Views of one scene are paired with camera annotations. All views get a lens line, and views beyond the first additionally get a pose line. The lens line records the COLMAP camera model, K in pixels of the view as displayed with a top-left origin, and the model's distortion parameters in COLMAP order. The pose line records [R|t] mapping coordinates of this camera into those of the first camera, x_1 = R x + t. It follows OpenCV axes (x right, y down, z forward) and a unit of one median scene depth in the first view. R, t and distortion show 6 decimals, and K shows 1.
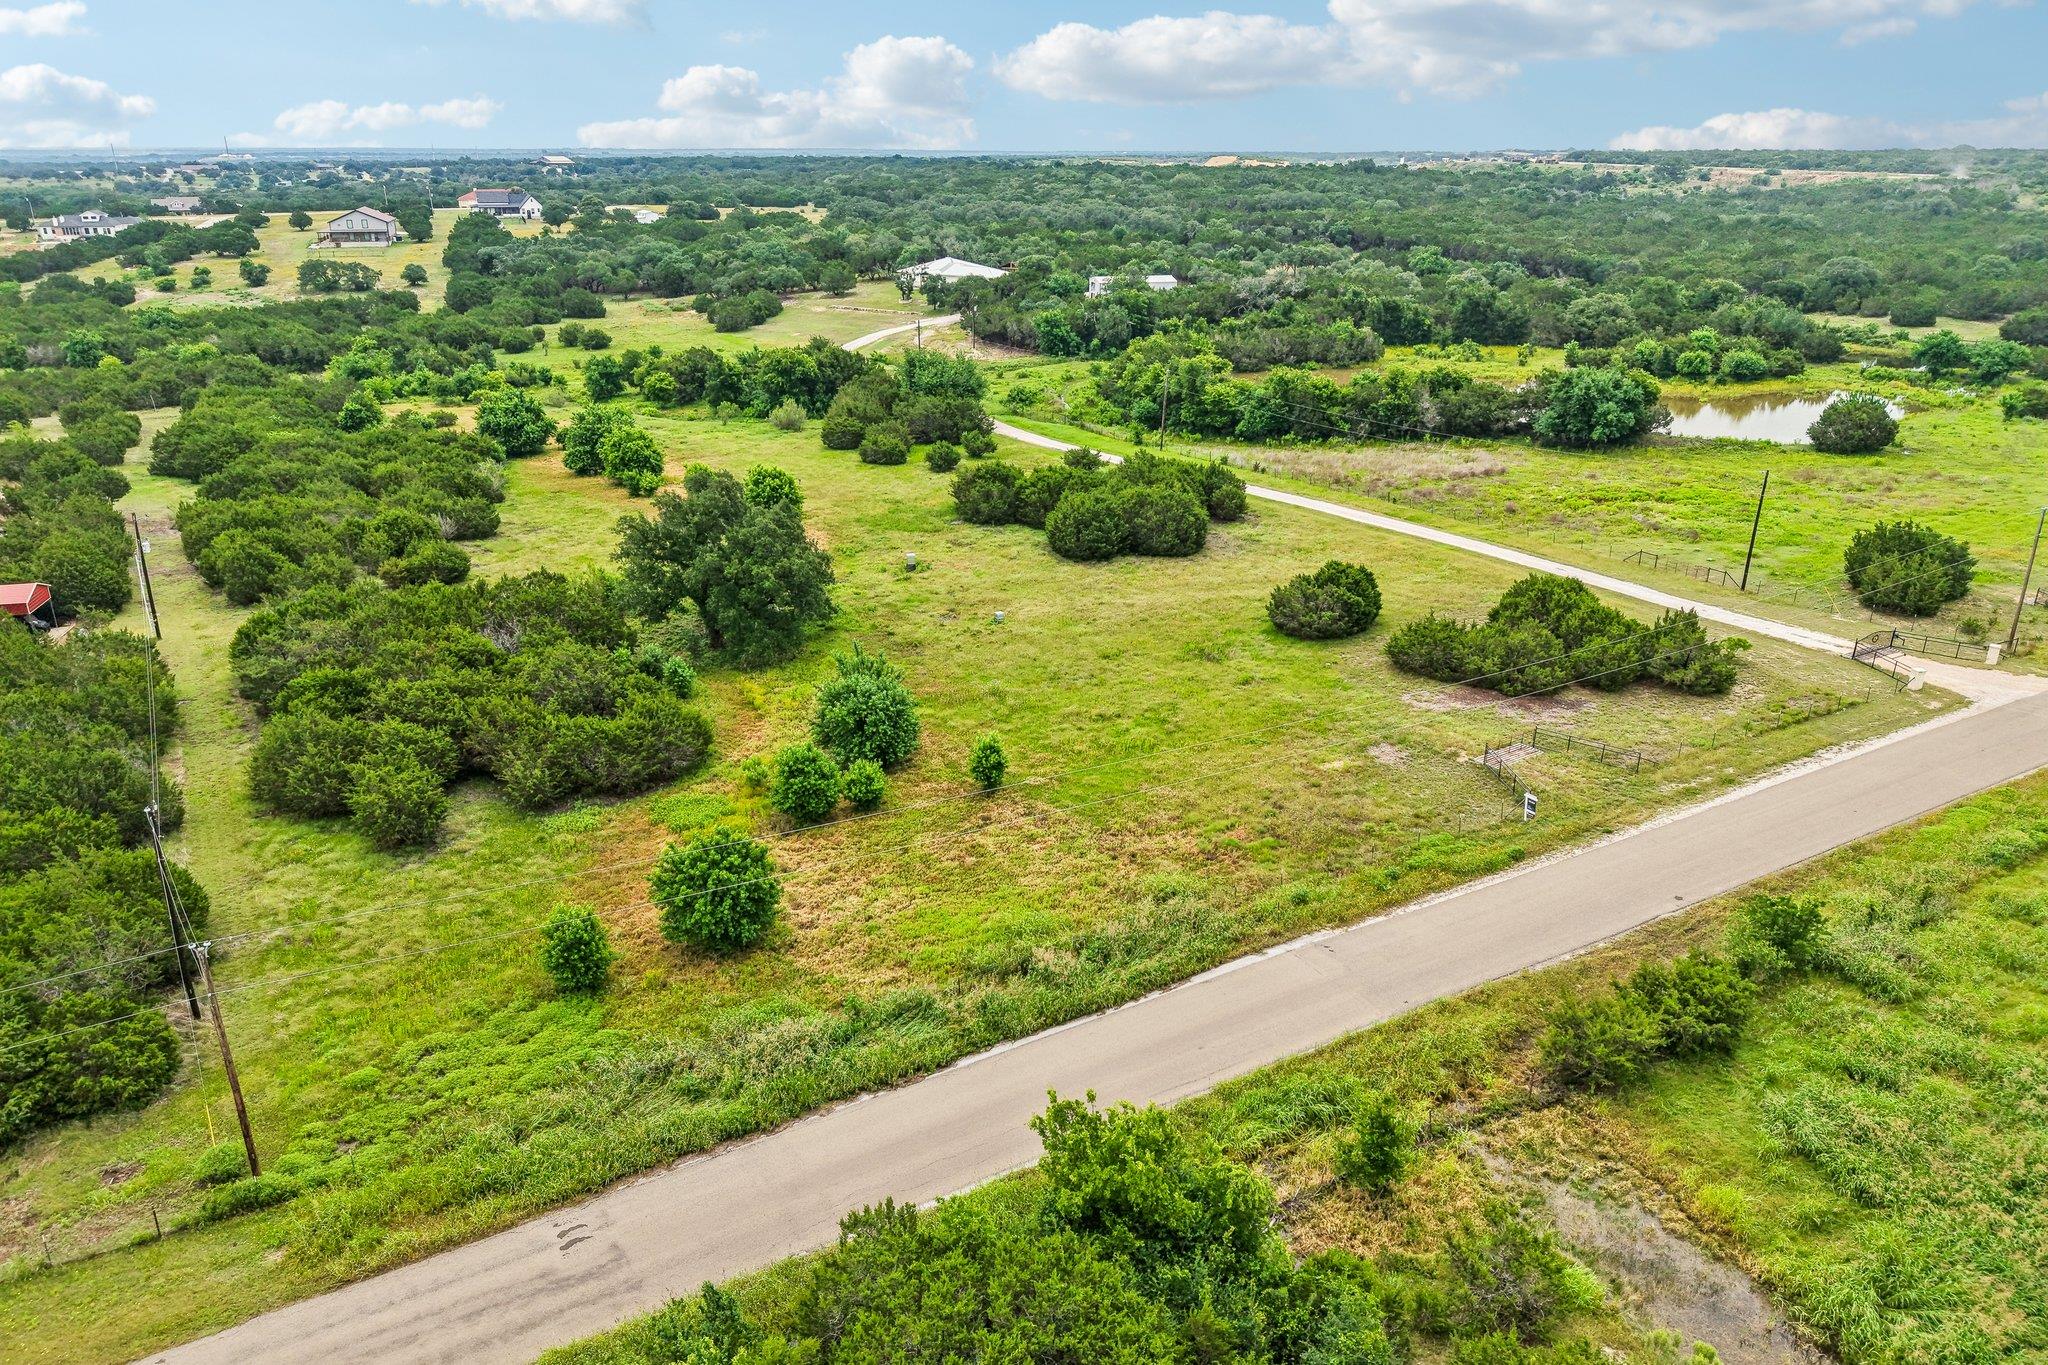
lens RADIAL K [[1349.7, 0, 1024.0], [0, 1349.7, 682.5], [0, 0, 1]] dist [0.025780, -0.031127]
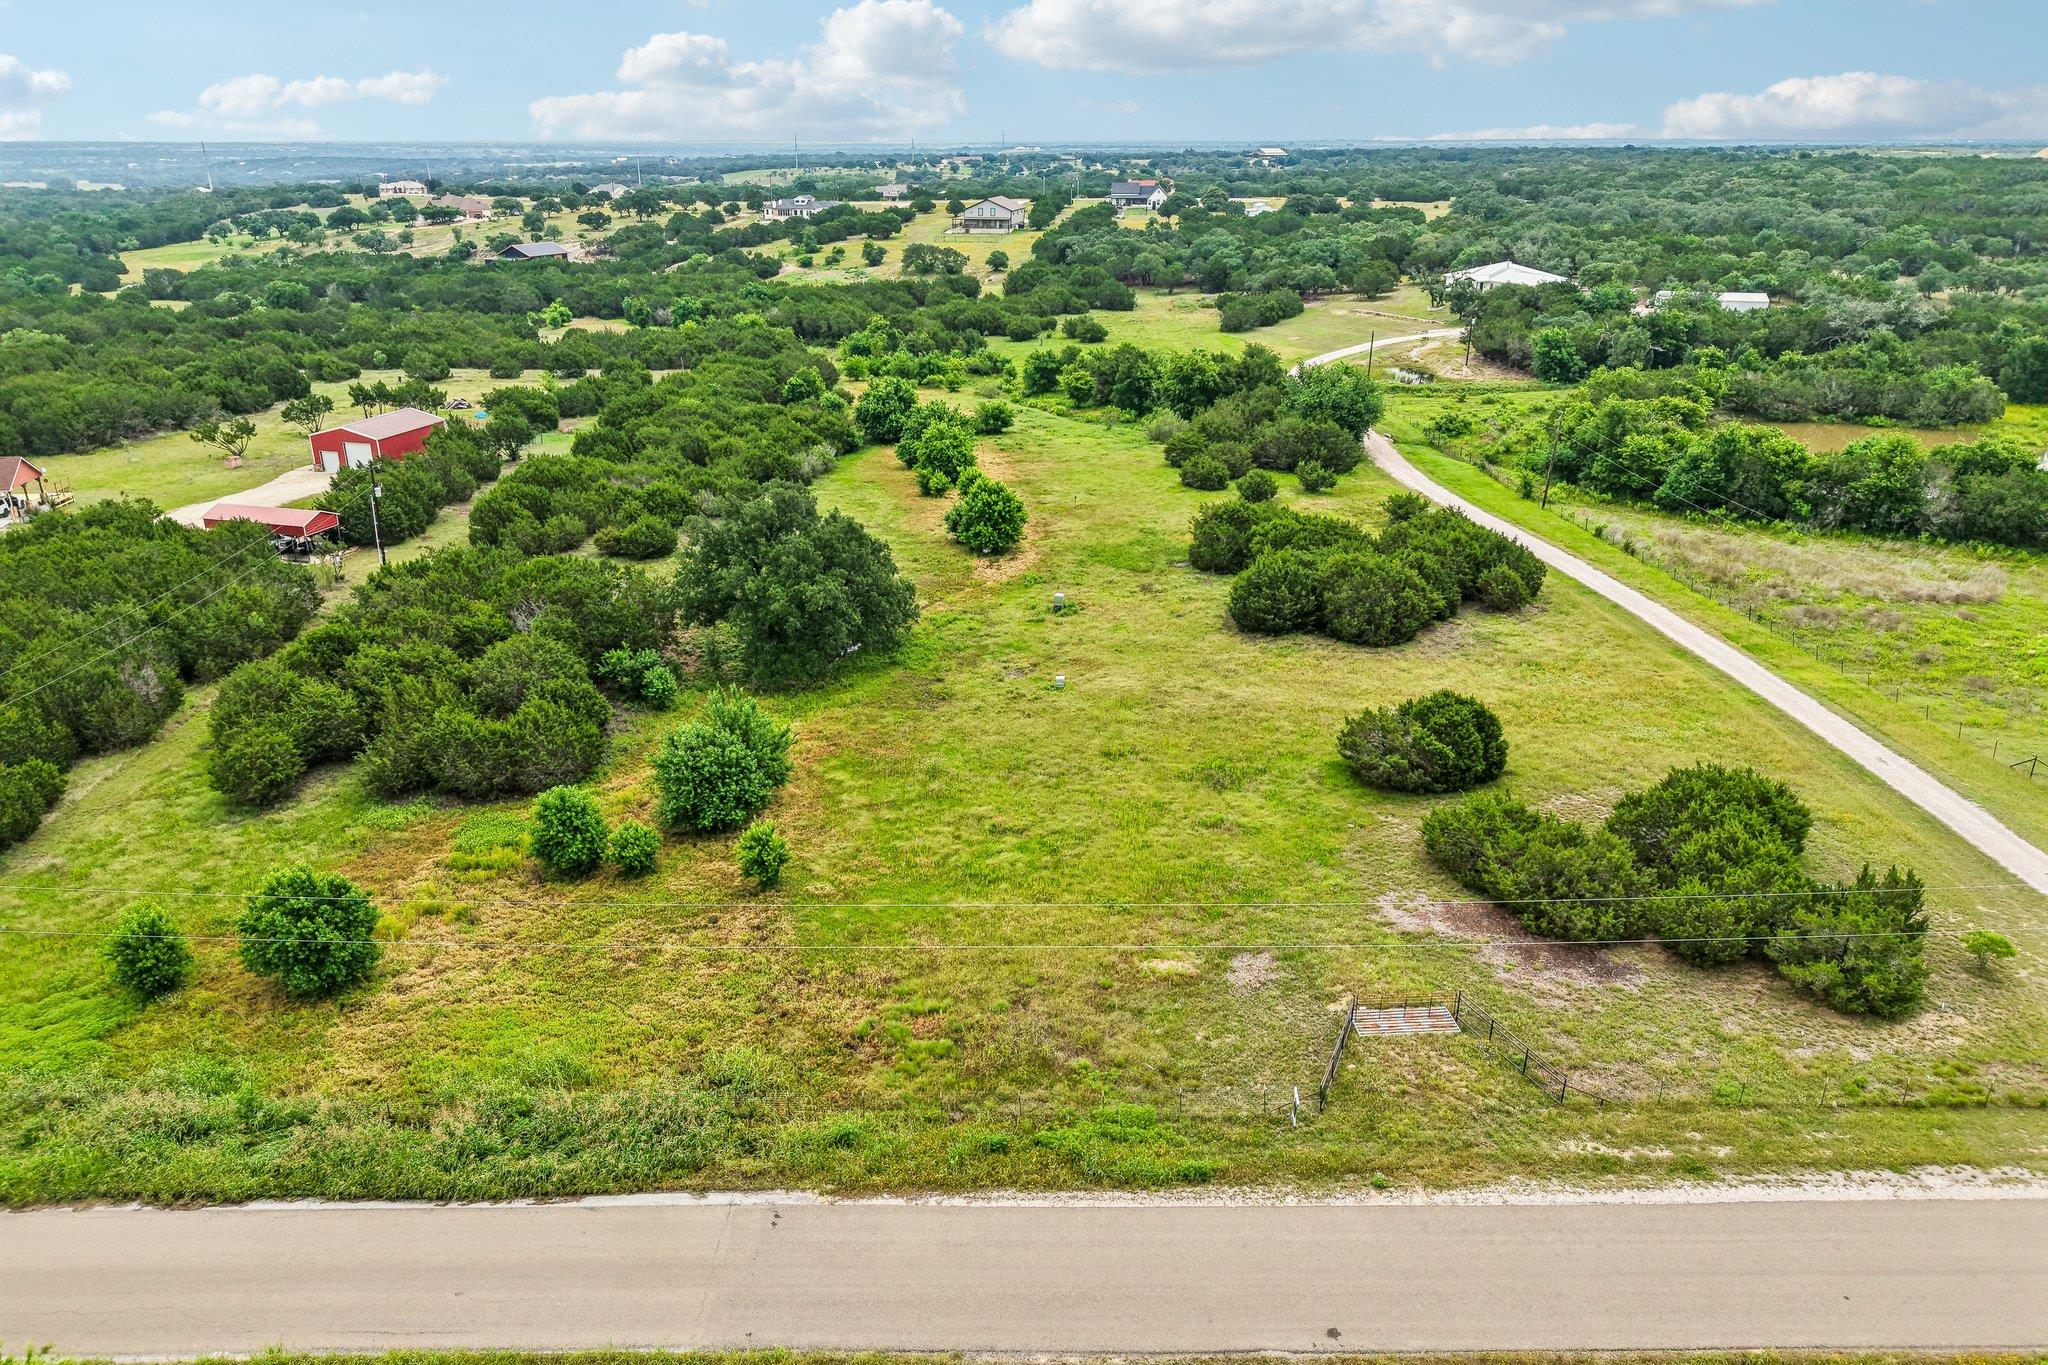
lens RADIAL K [[1349.7, 0, 1024.0], [0, 1349.7, 682.5], [0, 0, 1]] dist [0.025780, -0.031127]
pose [[0.872253, 0.178817, -0.455191, 0.396967], [-0.176260, 0.983150, 0.048463, -0.097202], [0.456187, 0.037960, 0.889074, 0.244178]]
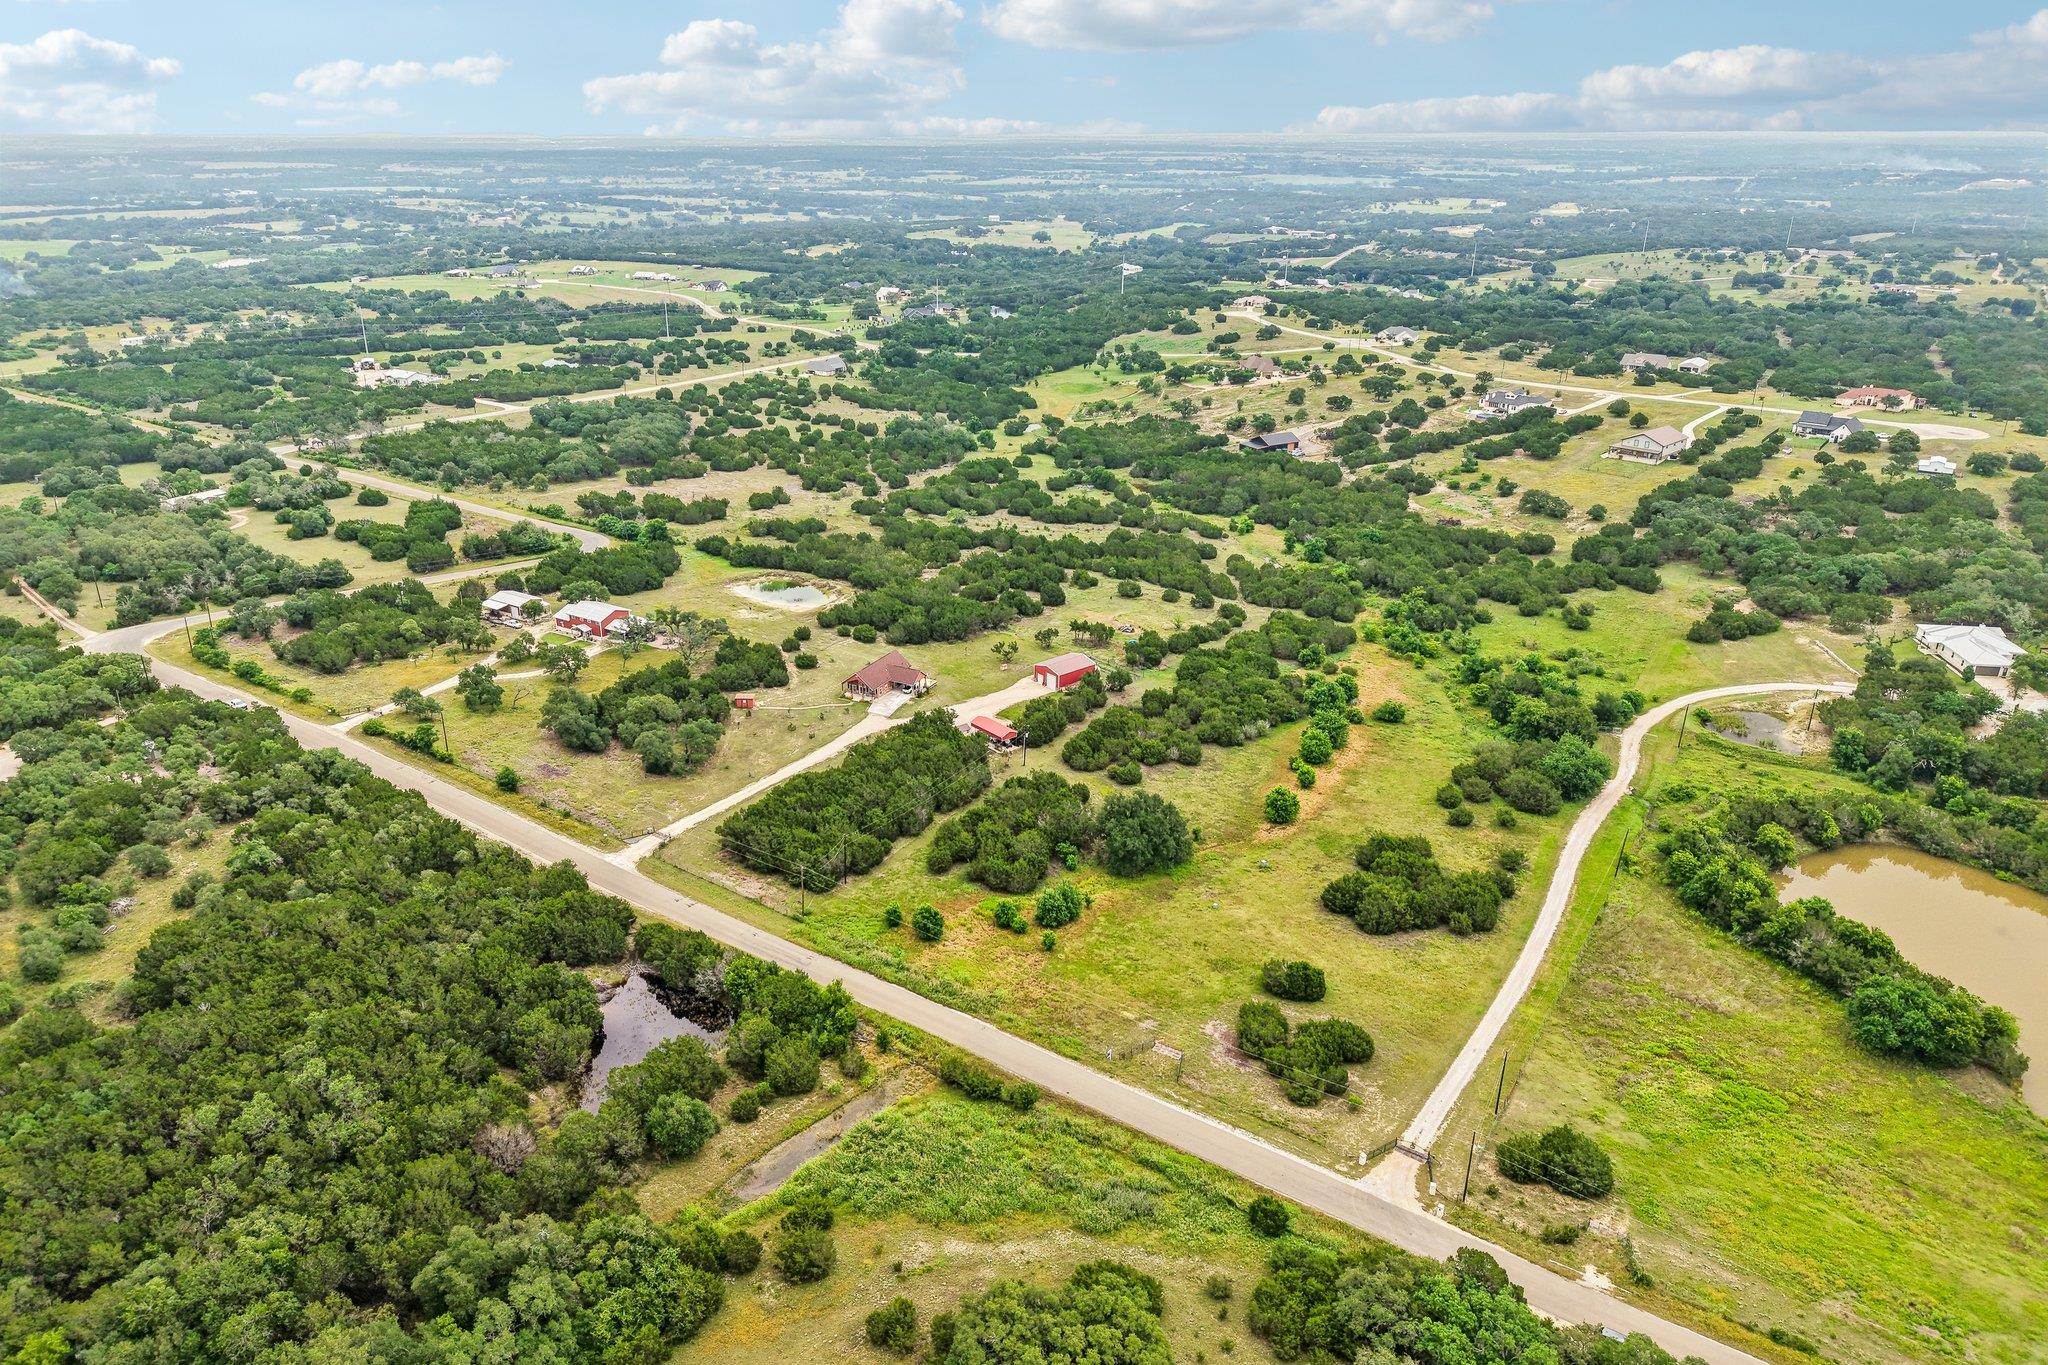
lens RADIAL K [[1336.5, 0, 1024.4], [0, 1336.5, 718.9], [0, 0, 1]] dist [0.071436, -0.090687]
pose [[0.433510, 0.359923, -0.826150, 1.662650], [-0.333730, 0.915712, 0.223822, -0.772270], [0.837074, 0.178682, 0.517087, -0.442796]]
